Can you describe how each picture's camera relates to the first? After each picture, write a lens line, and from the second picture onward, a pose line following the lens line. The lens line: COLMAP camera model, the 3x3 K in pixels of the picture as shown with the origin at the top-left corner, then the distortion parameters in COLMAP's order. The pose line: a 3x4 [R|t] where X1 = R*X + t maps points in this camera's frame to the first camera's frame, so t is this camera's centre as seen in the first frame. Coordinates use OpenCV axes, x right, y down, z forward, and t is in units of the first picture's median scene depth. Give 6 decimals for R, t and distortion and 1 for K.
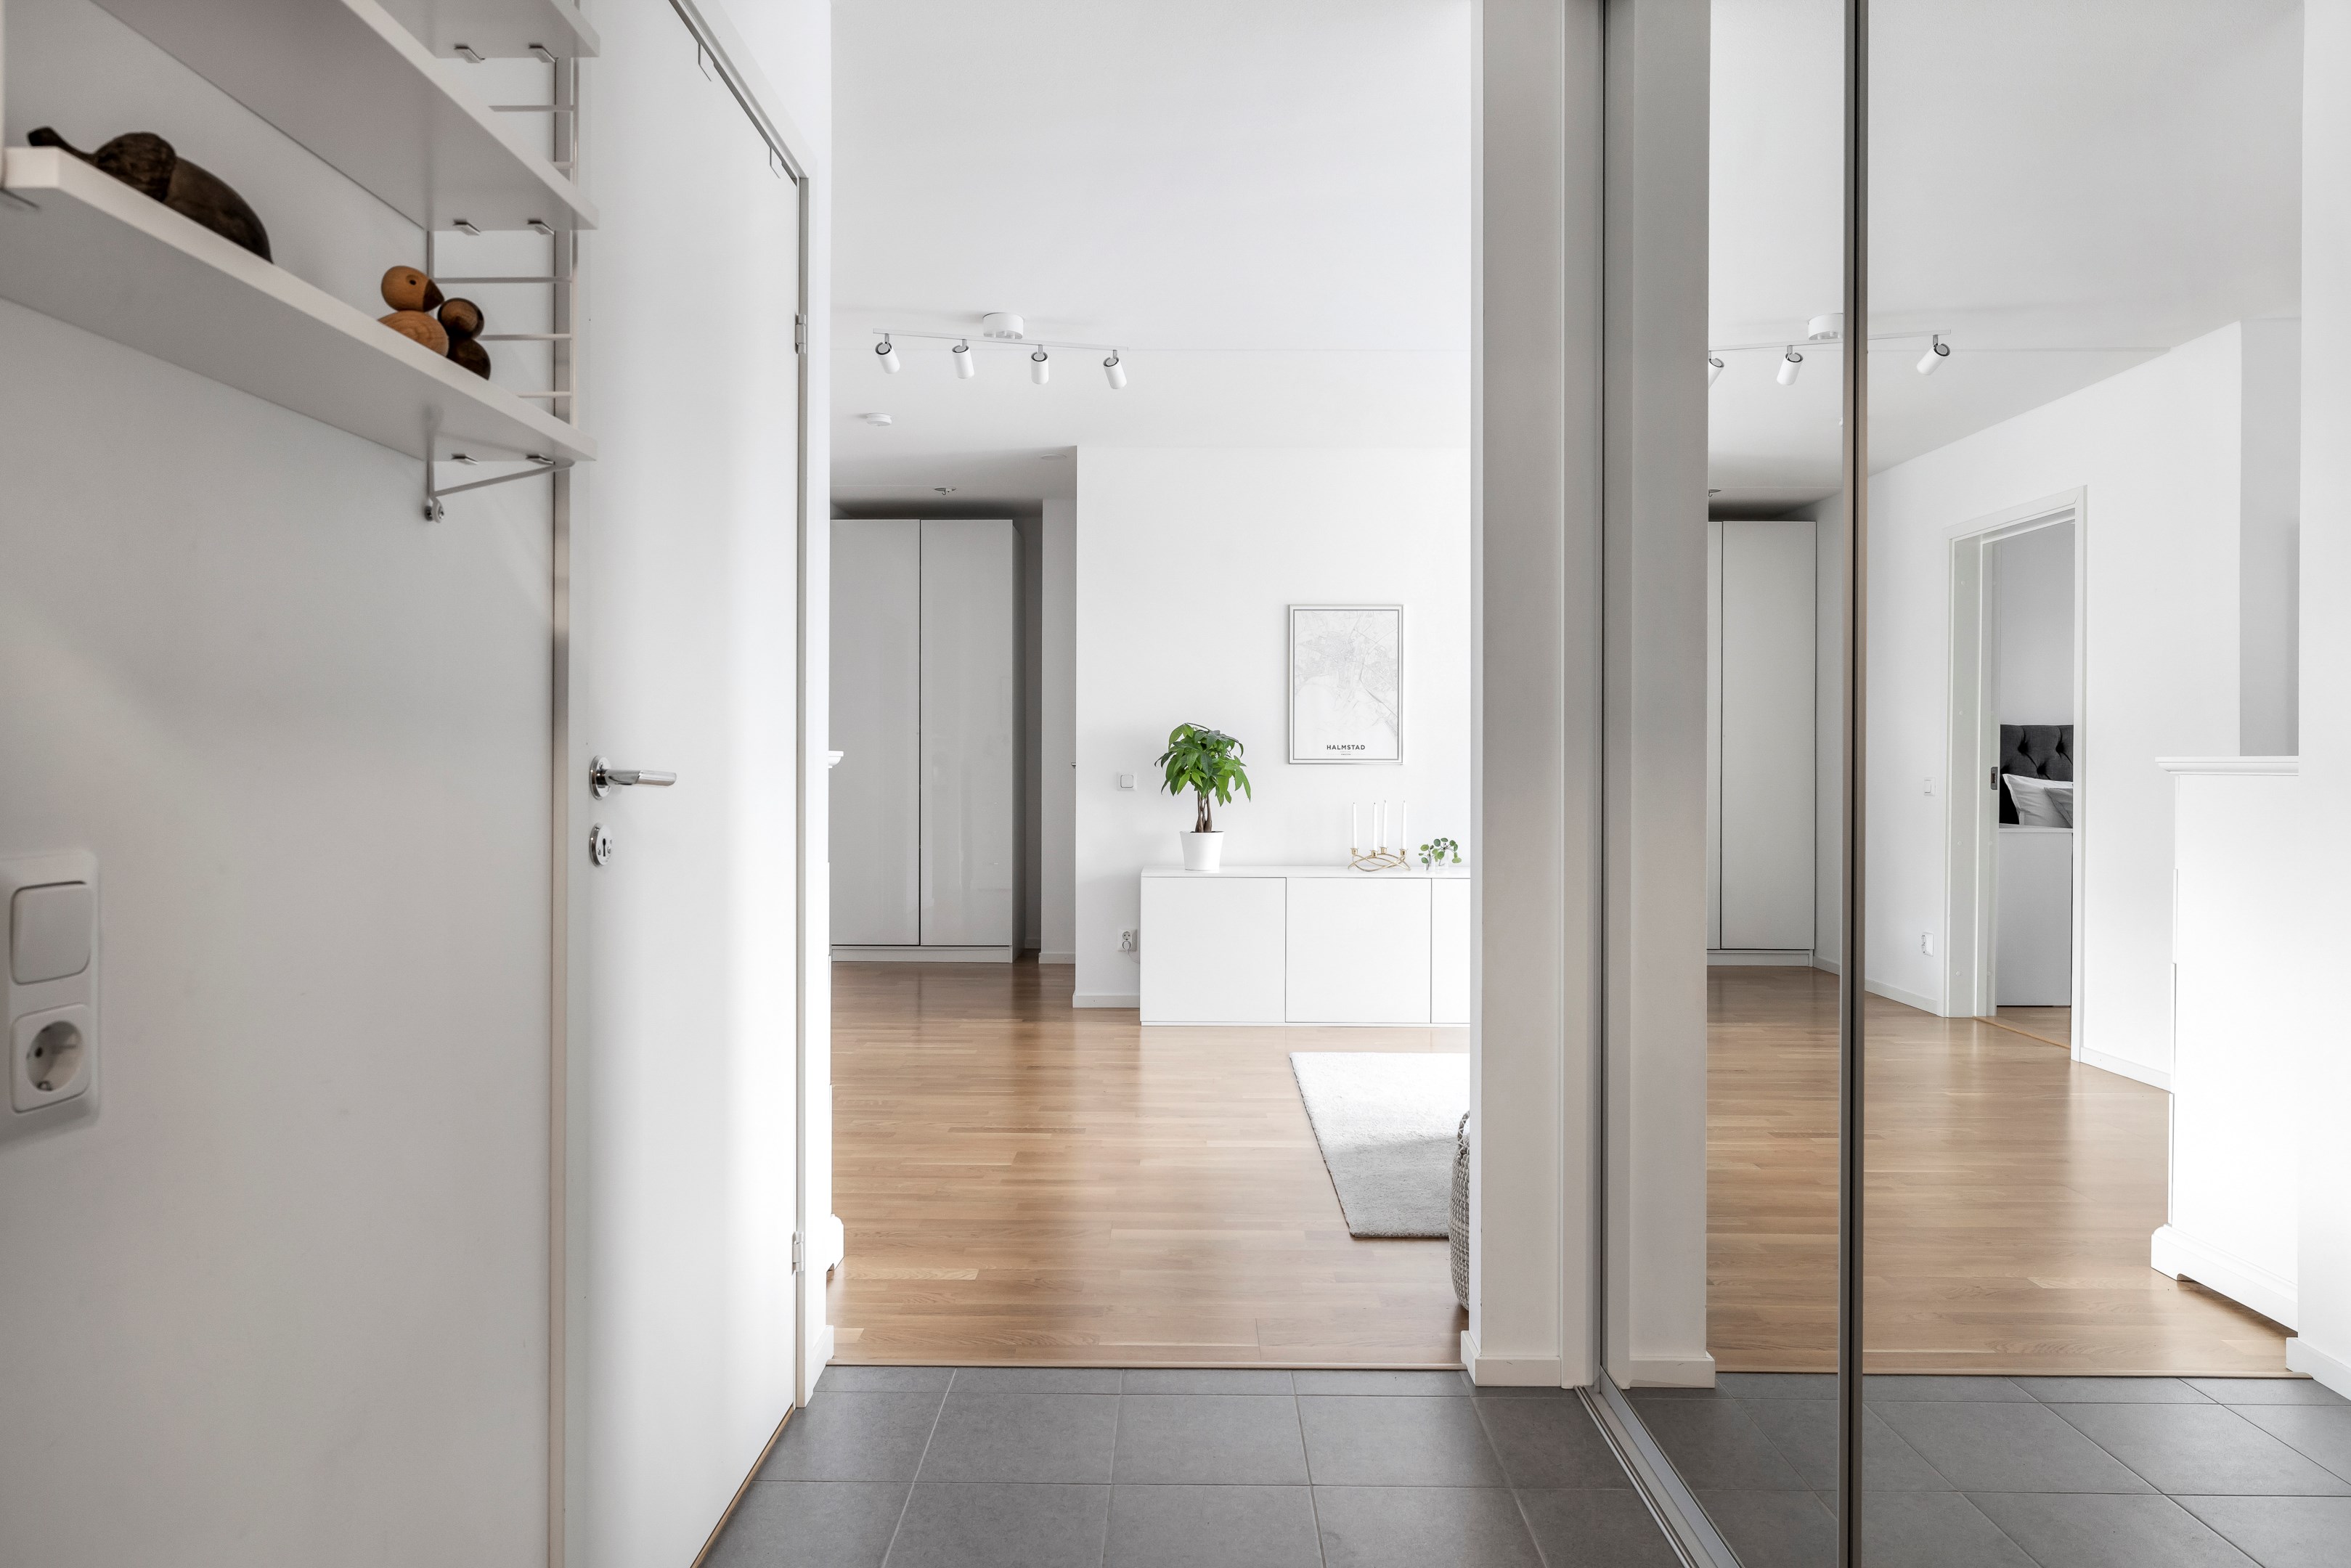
lens RADIAL K [[1416.5, 0, 1172.0], [0, 1416.5, 768.7], [0, 0, 1]] dist [-0.005982, -0.001813]
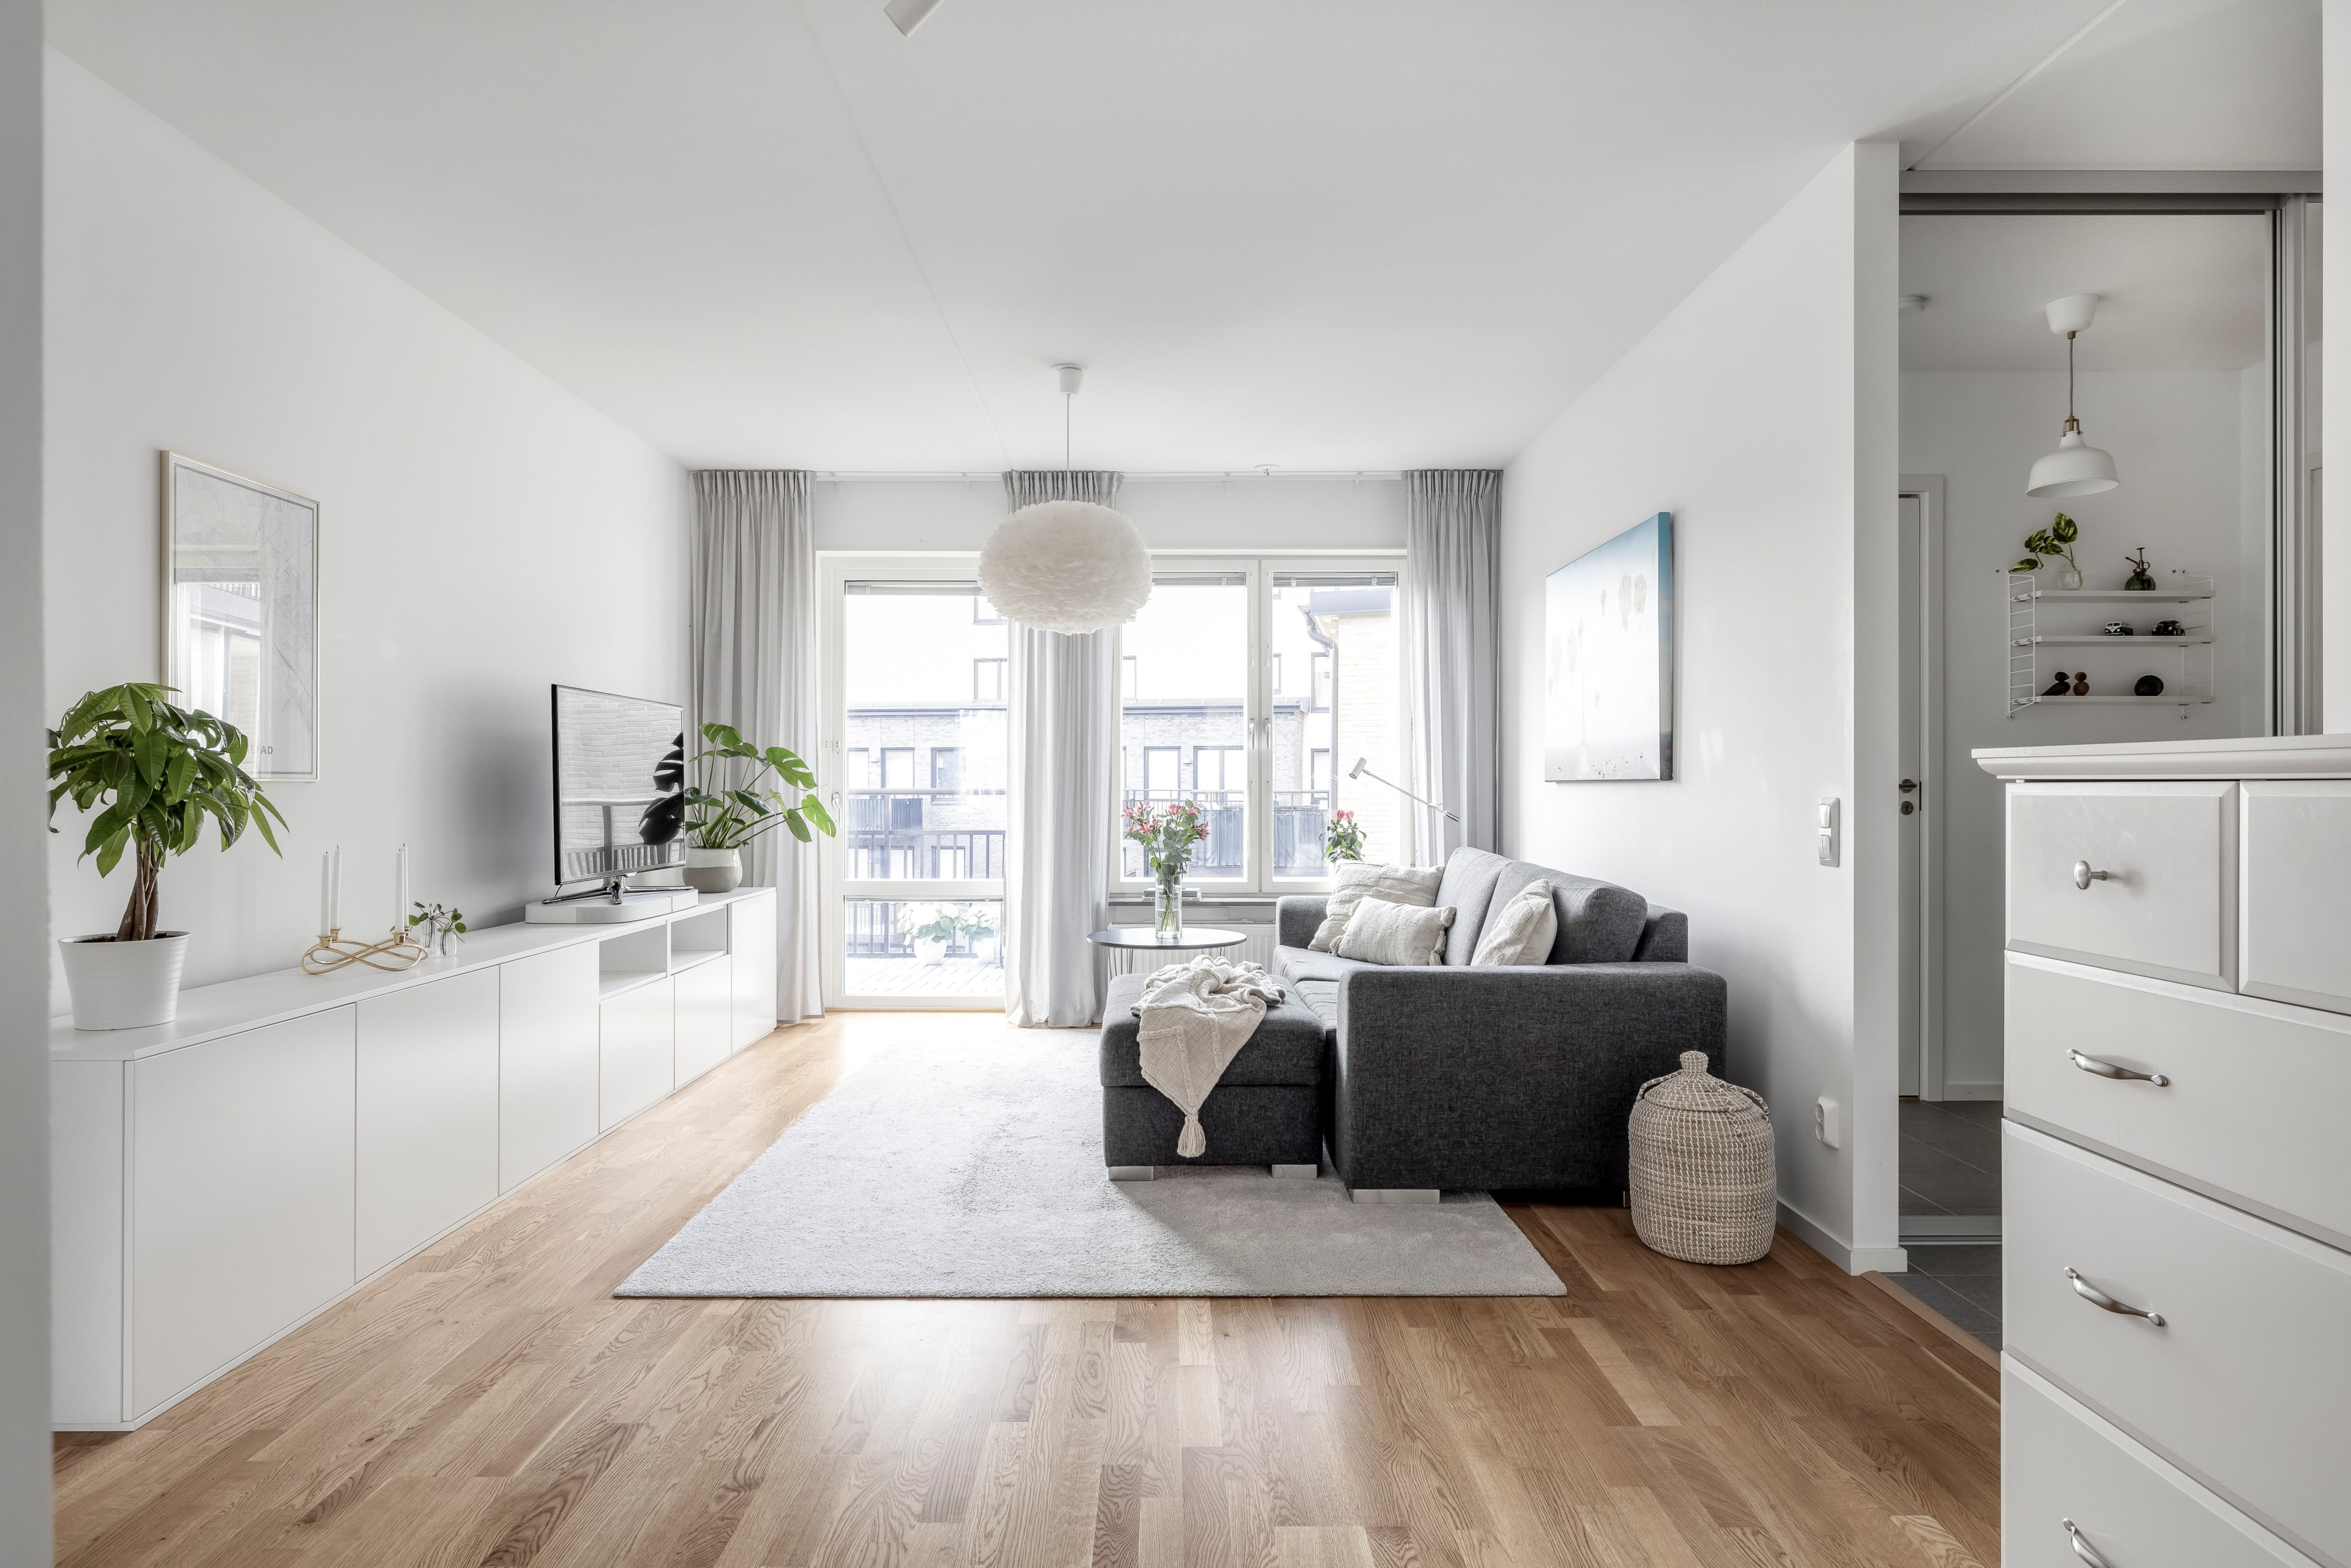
lens RADIAL K [[1308.5, 0, 1188.3], [0, 1308.5, 785.0], [0, 0, 1]] dist [-0.001074, -0.000067]
pose [[-0.022293, -0.000507, 0.999751, -0.388428], [0.008021, 0.999968, 0.000686, 0.000394], [-0.999719, 0.008034, -0.022288, 0.683156]]
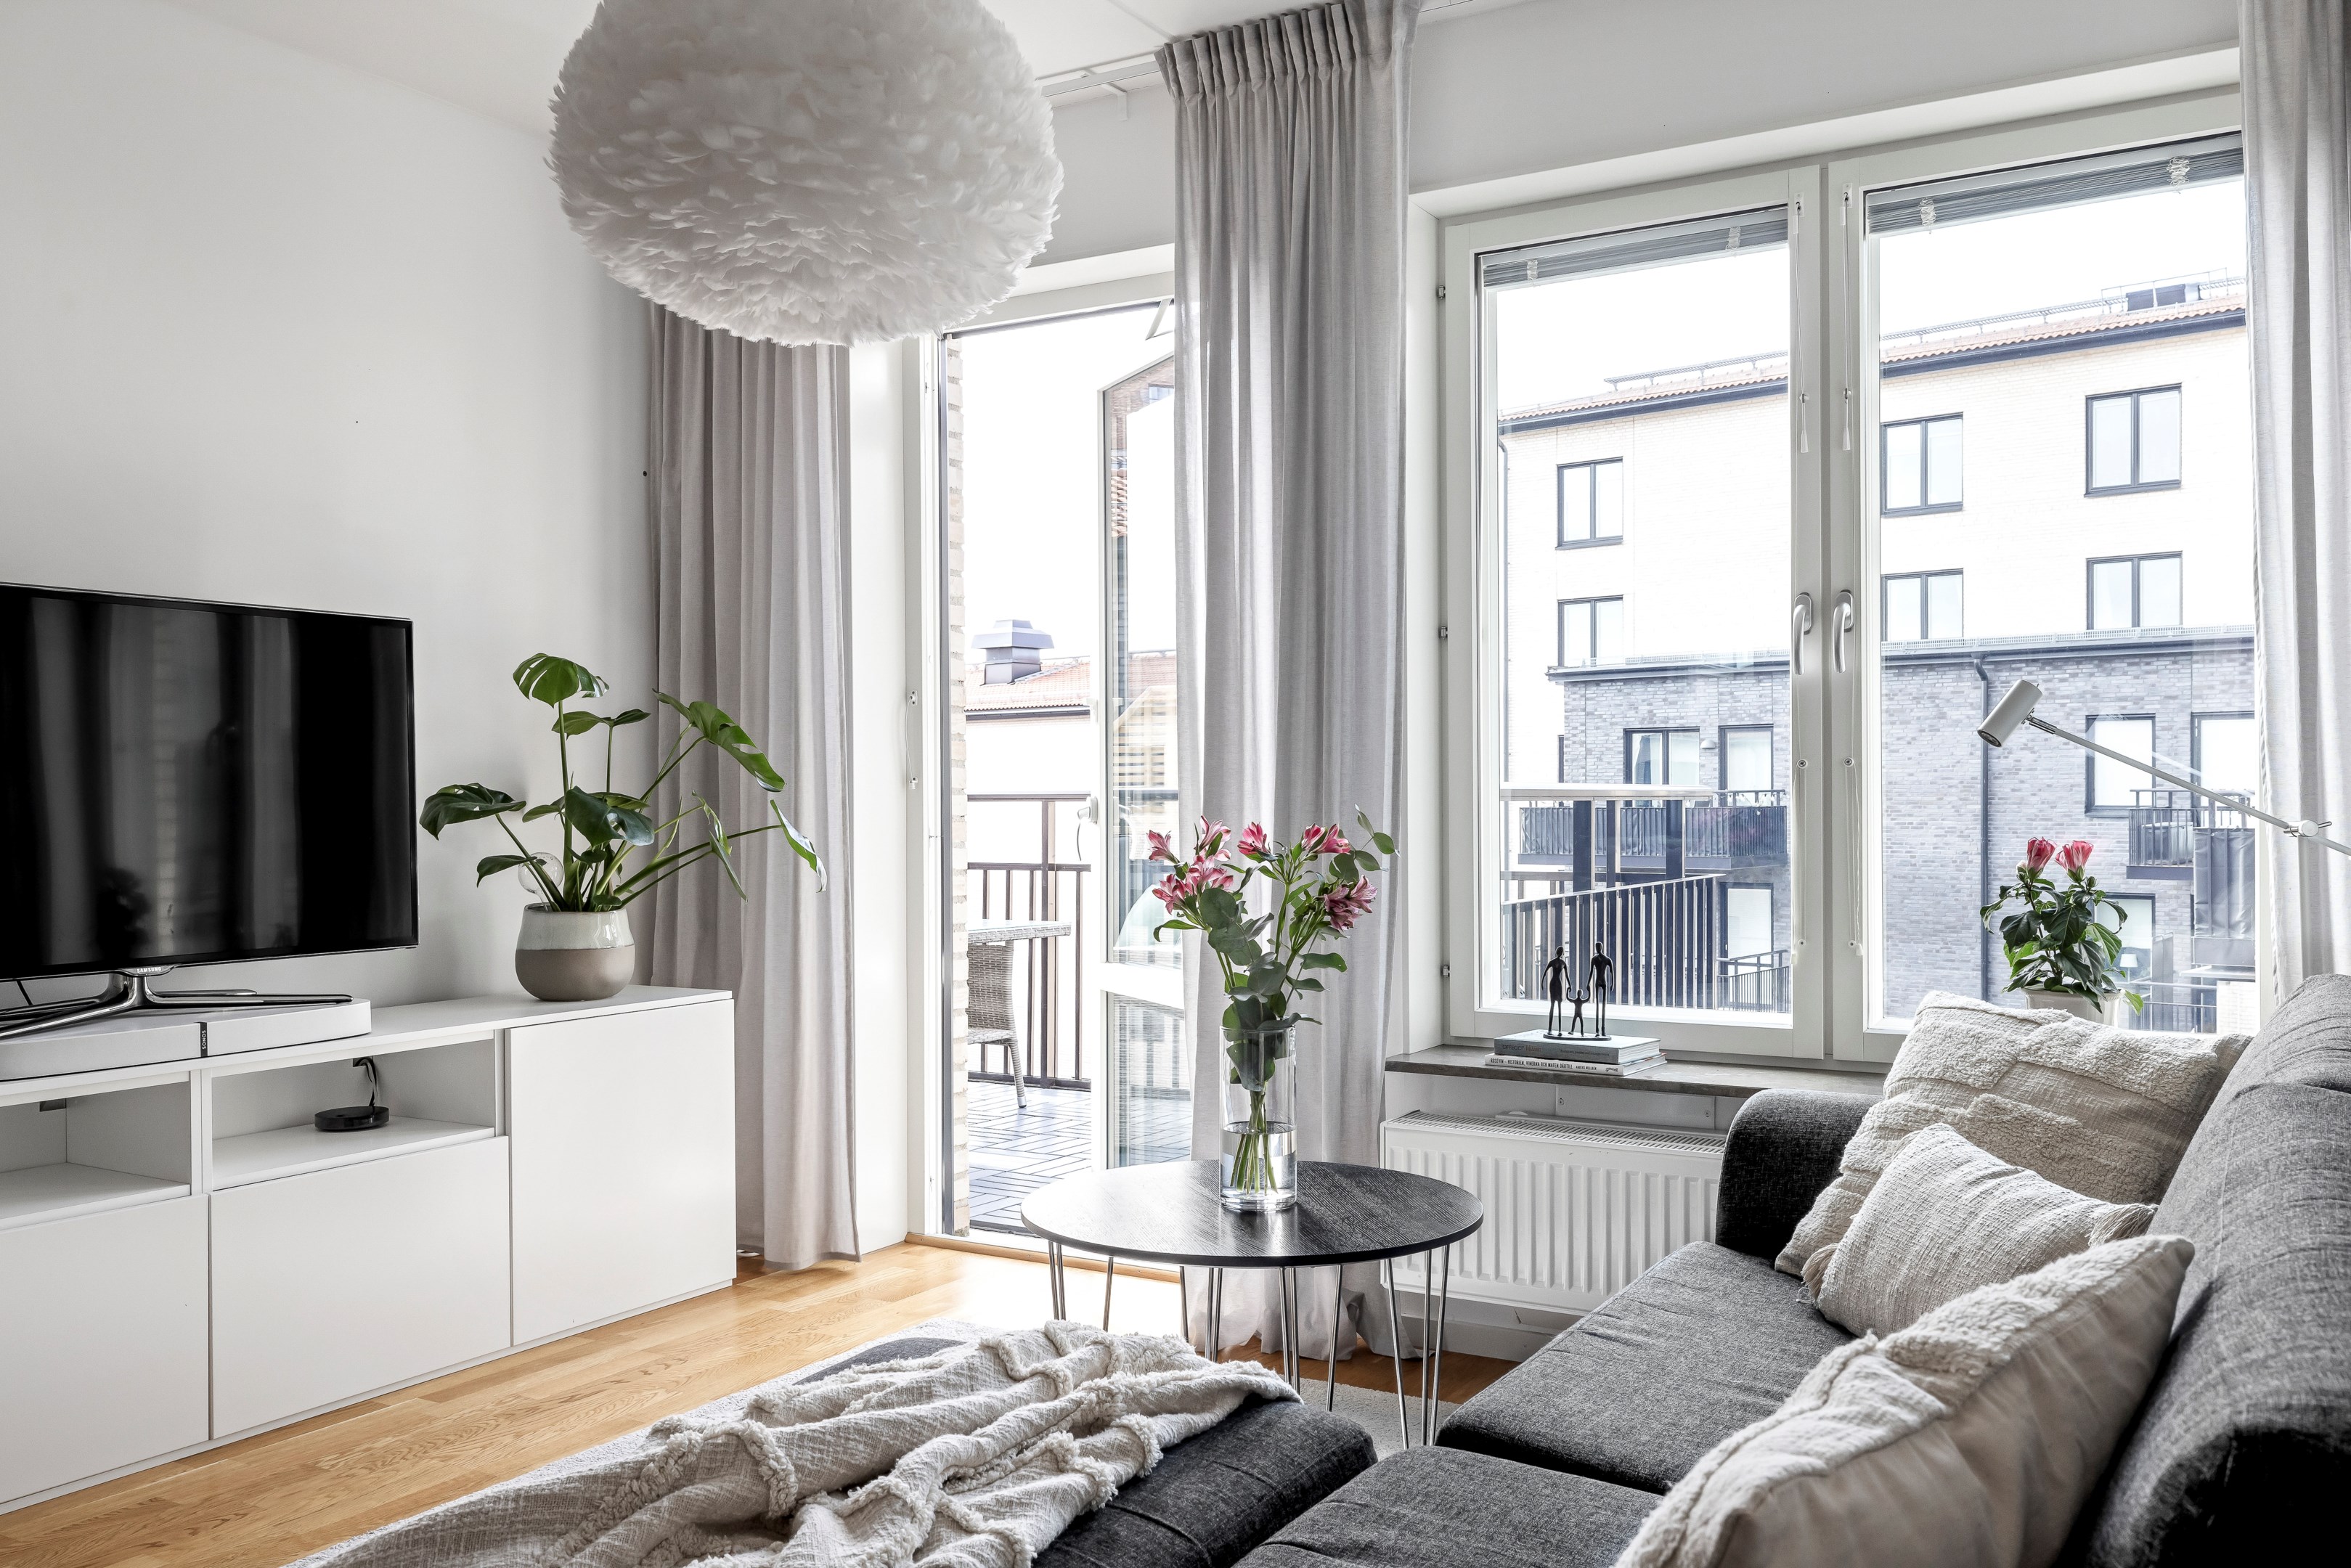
lens RADIAL K [[1942.1, 0, 1184.6], [0, 1942.1, 798.2], [0, 0, 1]] dist [0.004788, -0.000538]
pose [[0.503938, -0.007366, 0.863708, 0.060109], [0.014034, 0.999901, 0.000339, 0.006970], [-0.863626, 0.011951, 0.503992, 0.476775]]
